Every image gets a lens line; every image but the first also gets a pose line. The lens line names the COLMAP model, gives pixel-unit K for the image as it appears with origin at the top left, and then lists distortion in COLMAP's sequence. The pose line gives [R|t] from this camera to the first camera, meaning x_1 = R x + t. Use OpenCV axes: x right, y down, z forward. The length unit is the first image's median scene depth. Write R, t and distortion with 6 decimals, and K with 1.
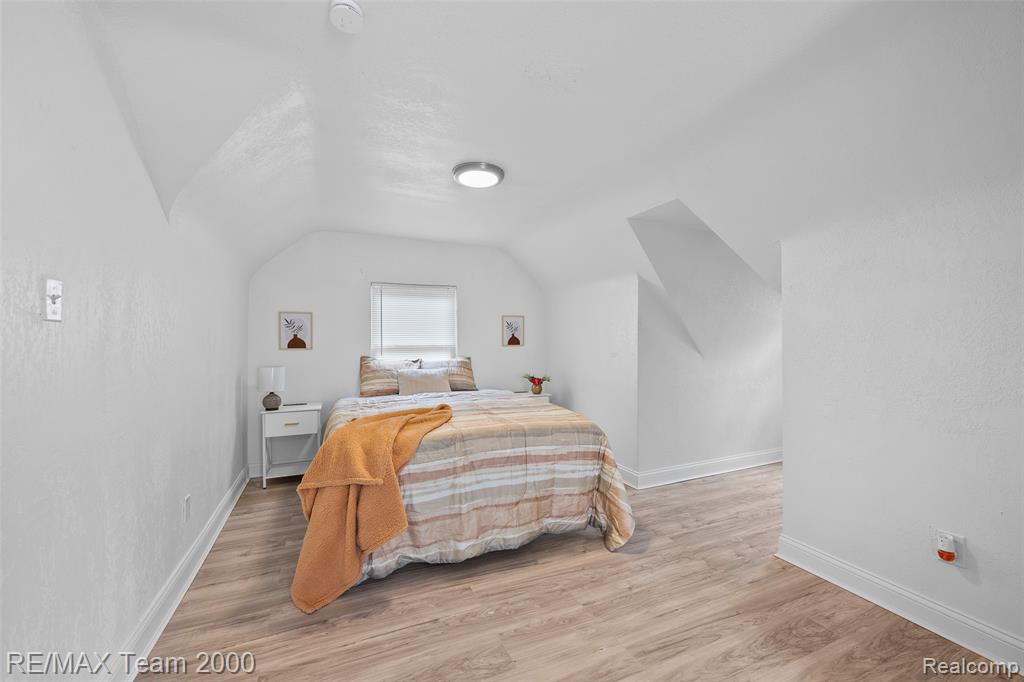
lens RADIAL K [[413.5, 0, 513.8], [0, 413.5, 341.9], [0, 0, 1]] dist [0.001684, 0.000135]
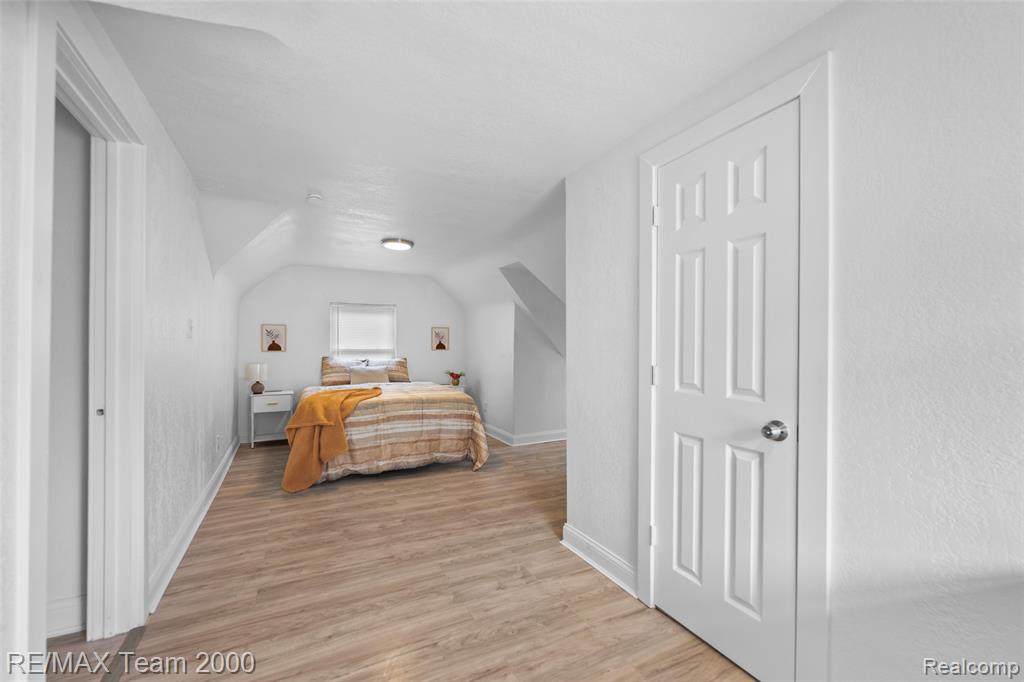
lens RADIAL K [[413.5, 0, 509.4], [0, 413.5, 348.1], [0, 0, 1]] dist [0.001684, 0.000135]
pose [[0.997559, 0.006347, 0.069533, 0.249425], [-0.006583, 0.999973, 0.003169, -0.004288], [-0.069511, -0.003619, 0.997575, -0.668777]]
